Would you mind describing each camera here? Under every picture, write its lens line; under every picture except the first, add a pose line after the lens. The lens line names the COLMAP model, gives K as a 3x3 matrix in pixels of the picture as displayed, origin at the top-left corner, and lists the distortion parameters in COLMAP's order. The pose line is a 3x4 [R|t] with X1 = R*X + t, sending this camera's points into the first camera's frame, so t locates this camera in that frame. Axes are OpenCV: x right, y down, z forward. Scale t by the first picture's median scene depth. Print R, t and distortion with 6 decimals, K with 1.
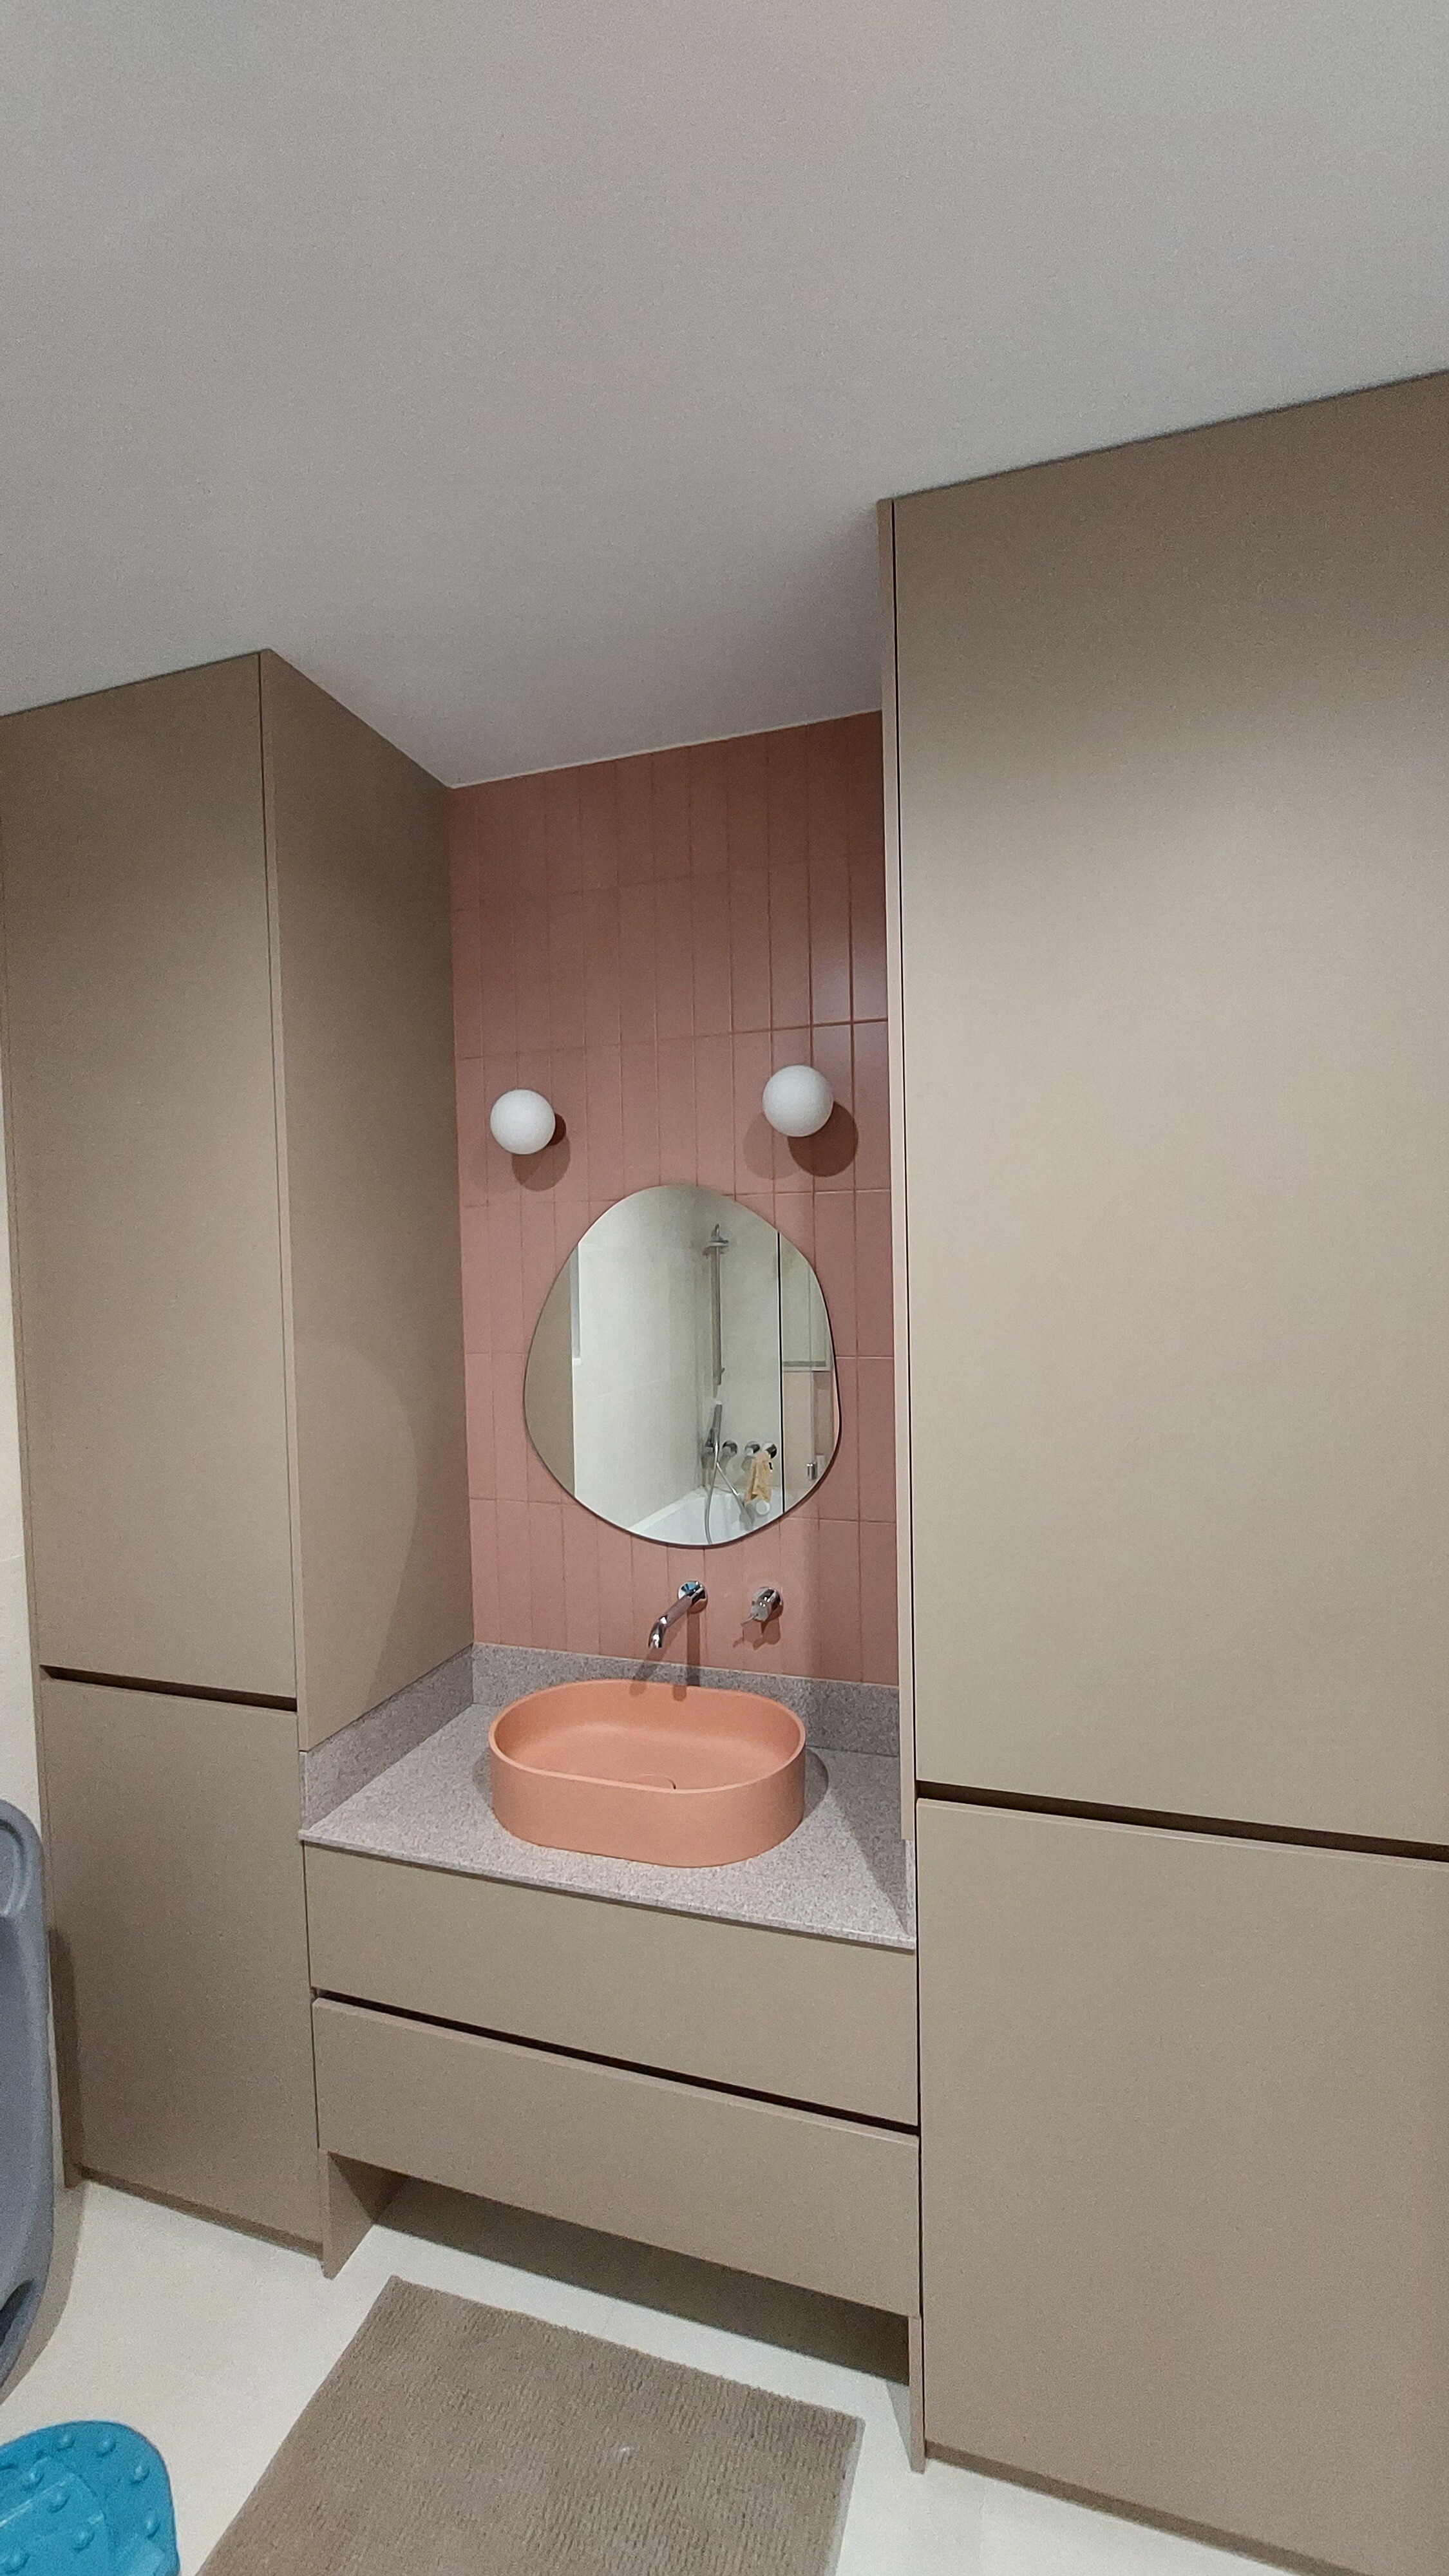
lens RADIAL K [[1032.4, 0, 732.7], [0, 1032.4, 1289.7], [0, 0, 1]] dist [-0.020451, 0.003094]
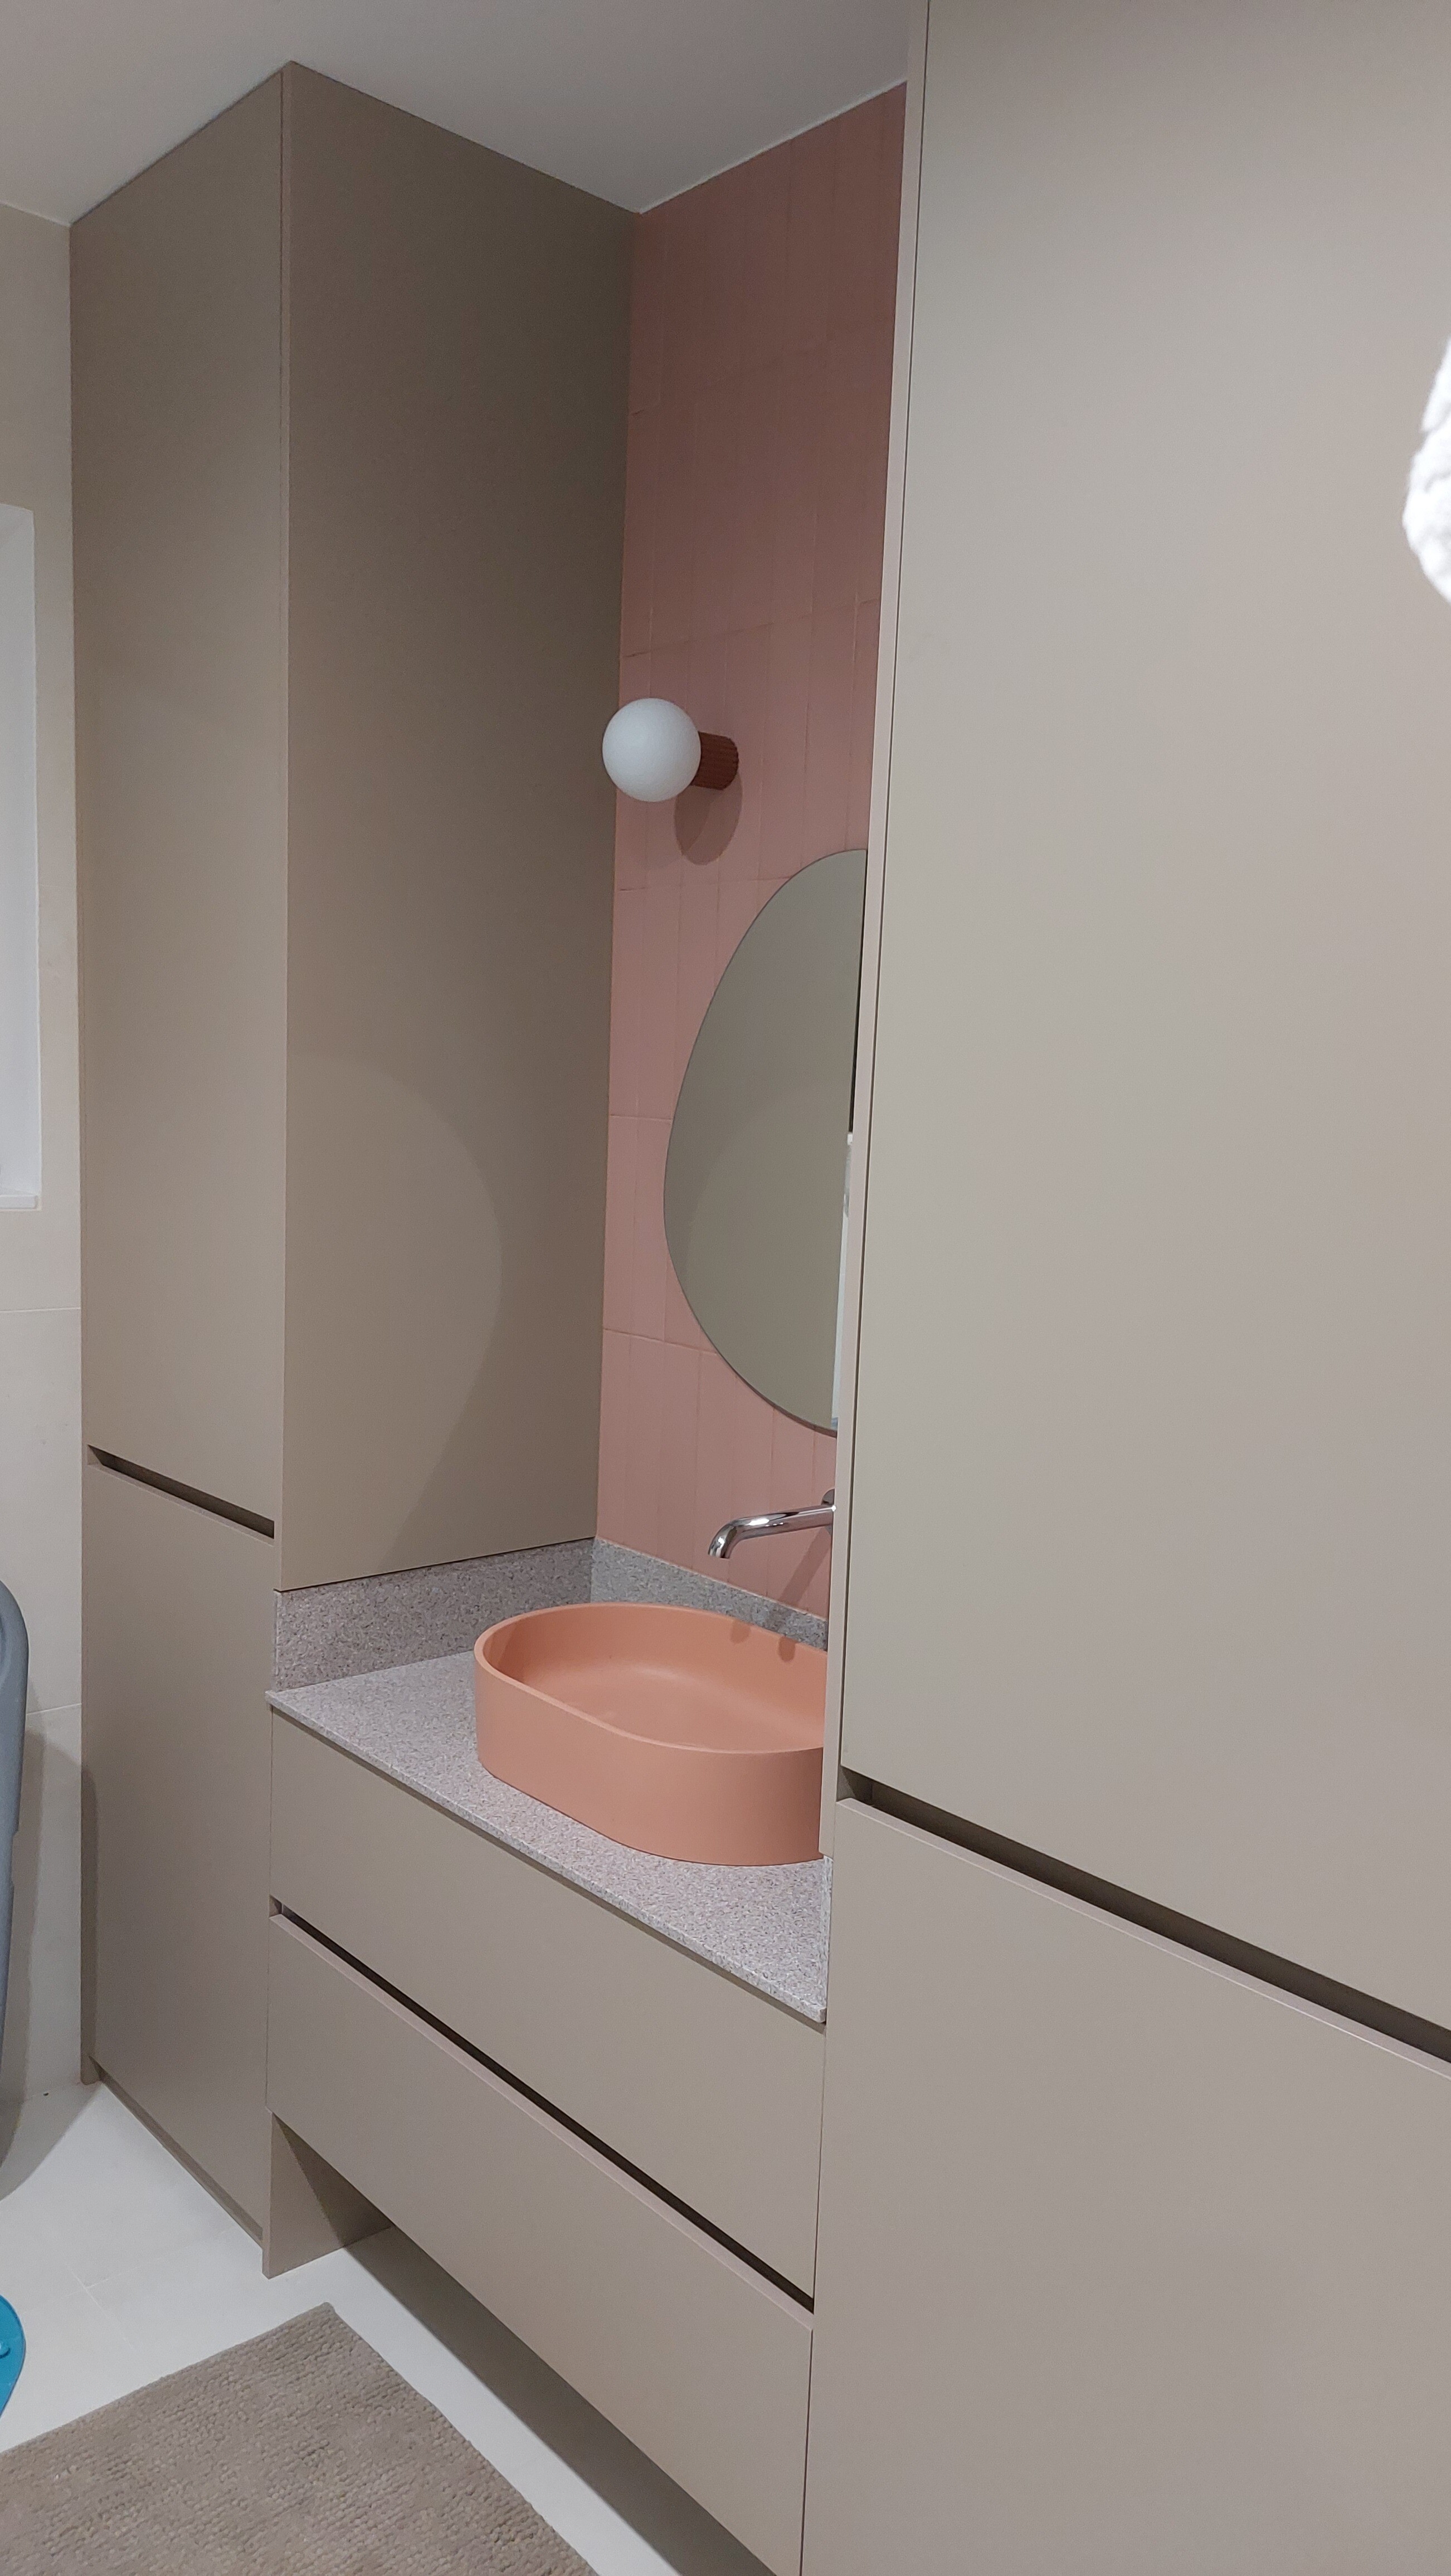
lens RADIAL K [[1858.9, 0, 724.5], [0, 1858.9, 1308.0], [0, 0, 1]] dist [0.072725, -0.082317]
pose [[0.849859, 0.118381, -0.513542, 0.548977], [-0.073824, 0.991578, 0.106406, 0.066231], [0.521813, -0.052519, 0.851442, -0.003868]]
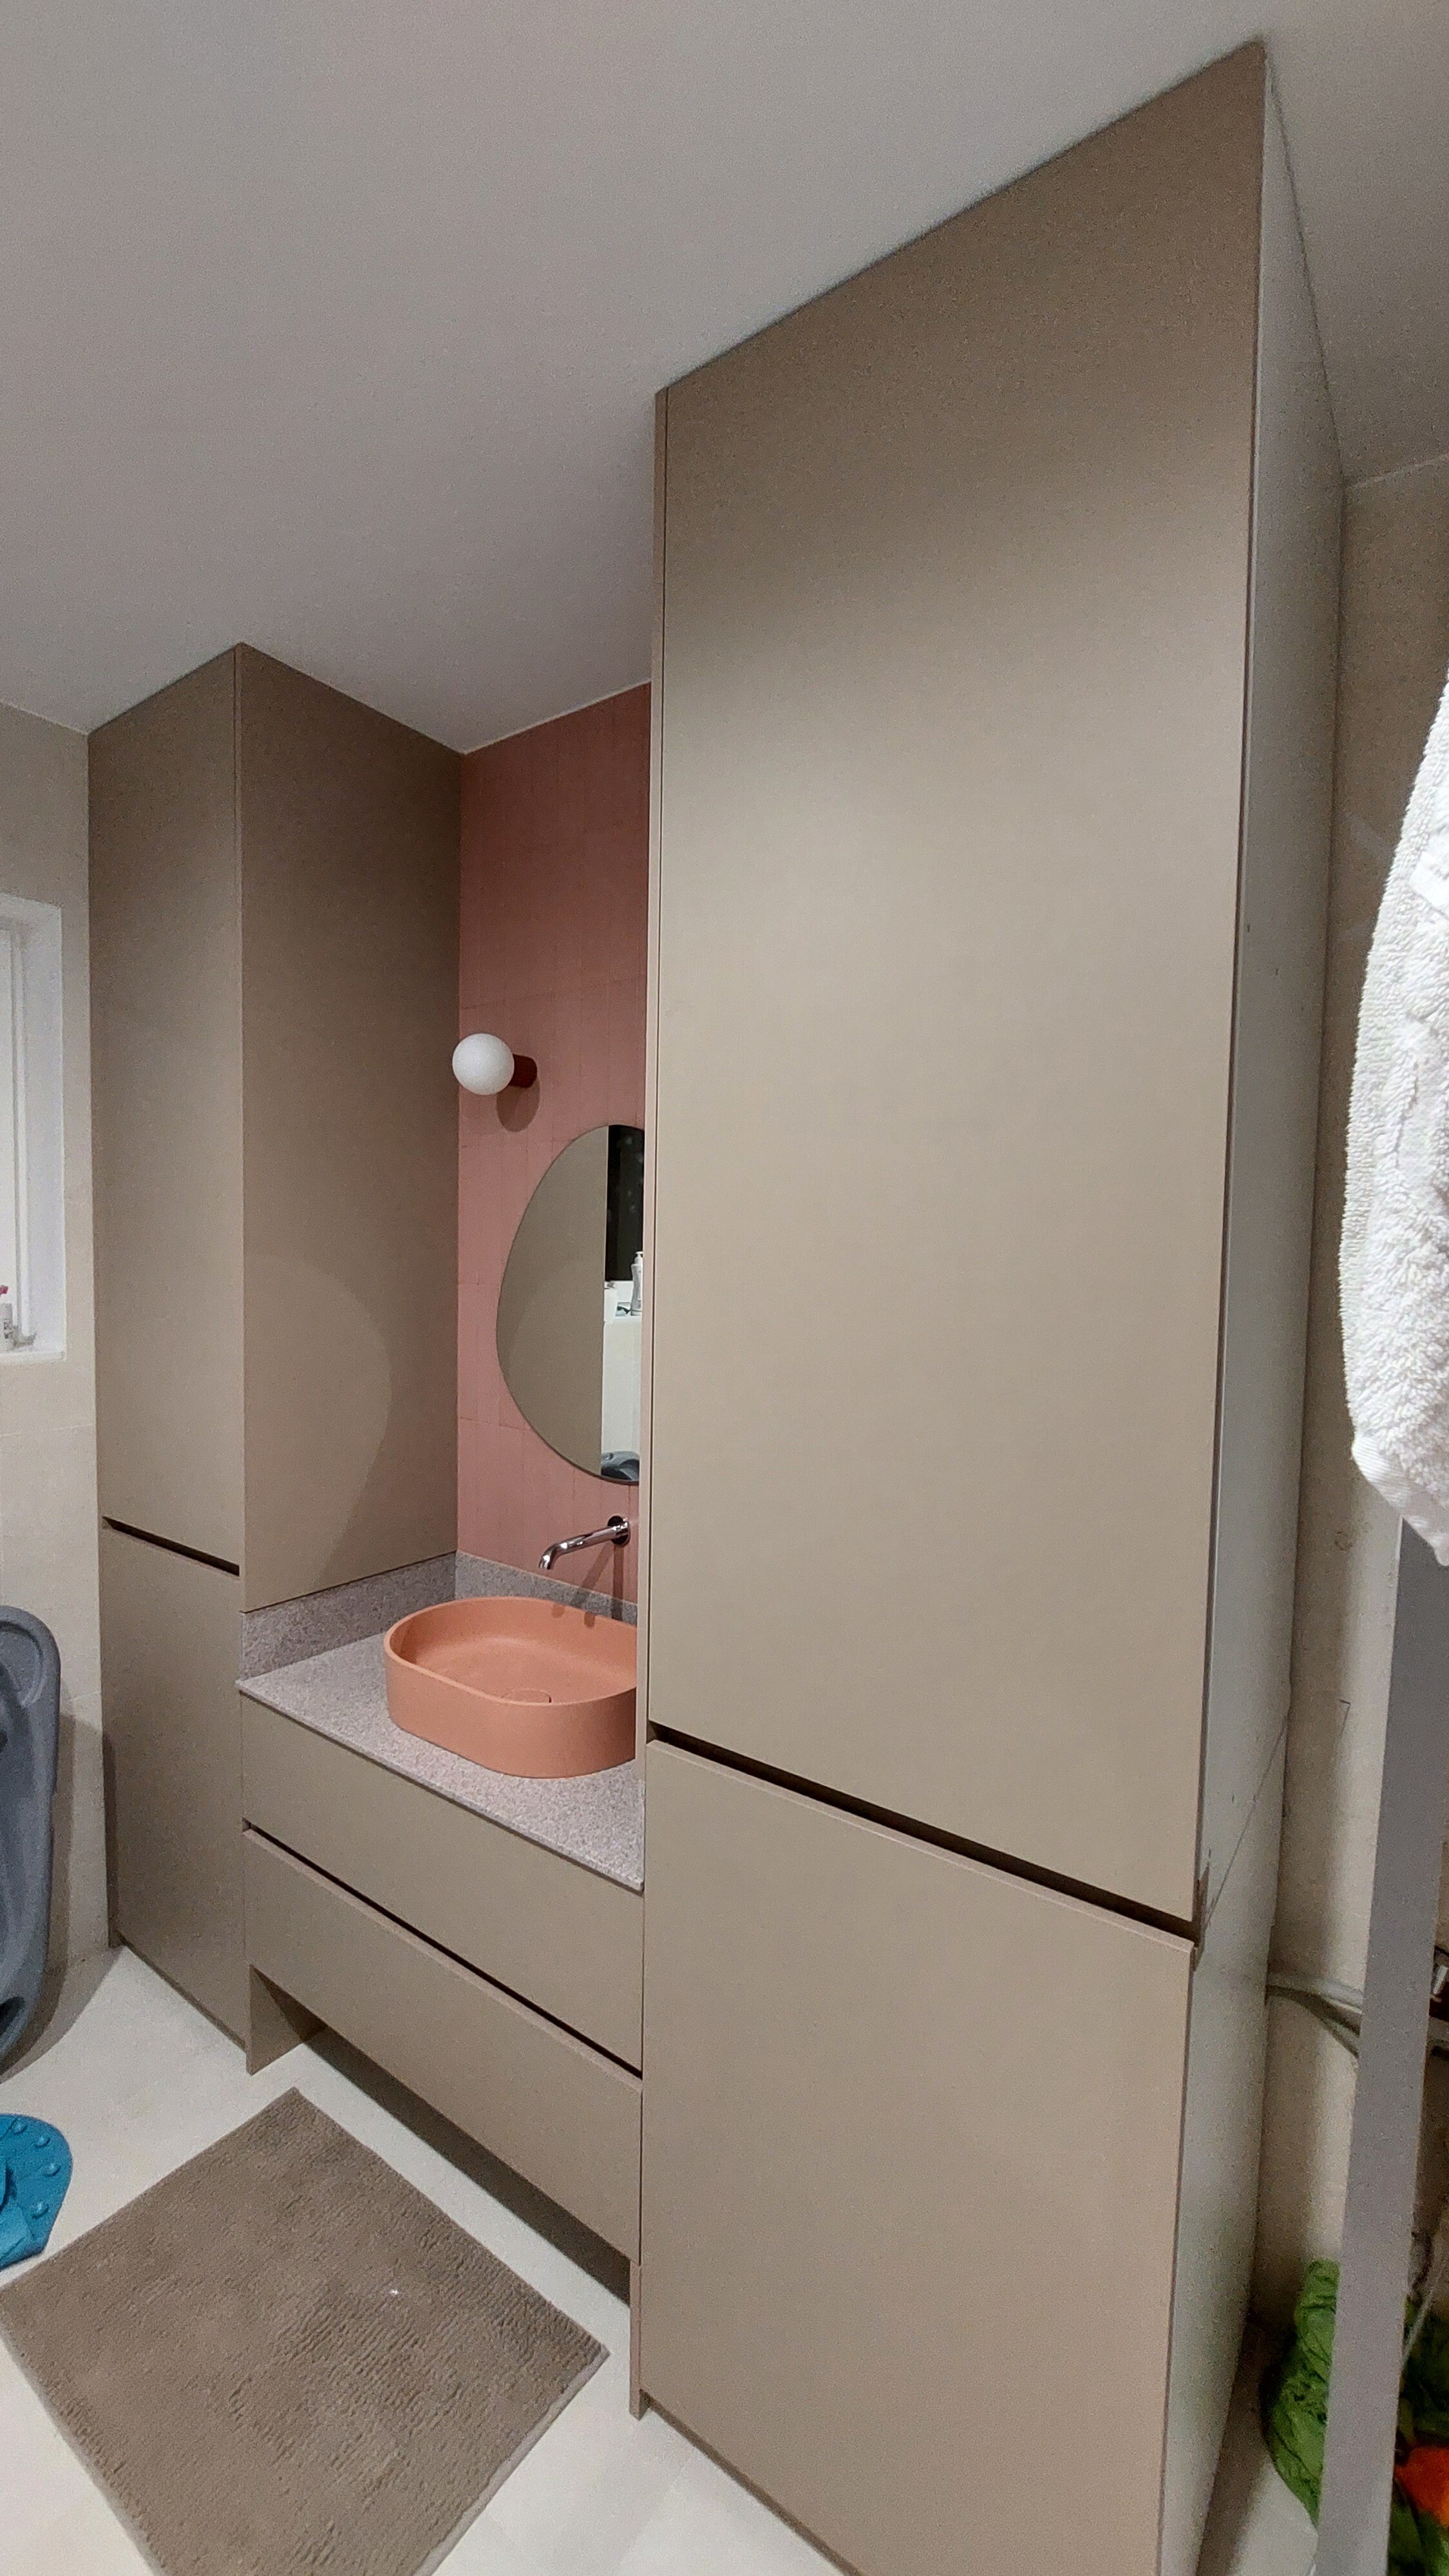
lens RADIAL K [[1032.4, 0, 749.0], [0, 1032.4, 1288.8], [0, 0, 1]] dist [-0.020451, 0.003094]
pose [[0.950649, 0.053300, -0.305655, 0.443655], [-0.048045, 0.998540, 0.024692, 0.032805], [0.306524, -0.008789, 0.951822, 0.084080]]
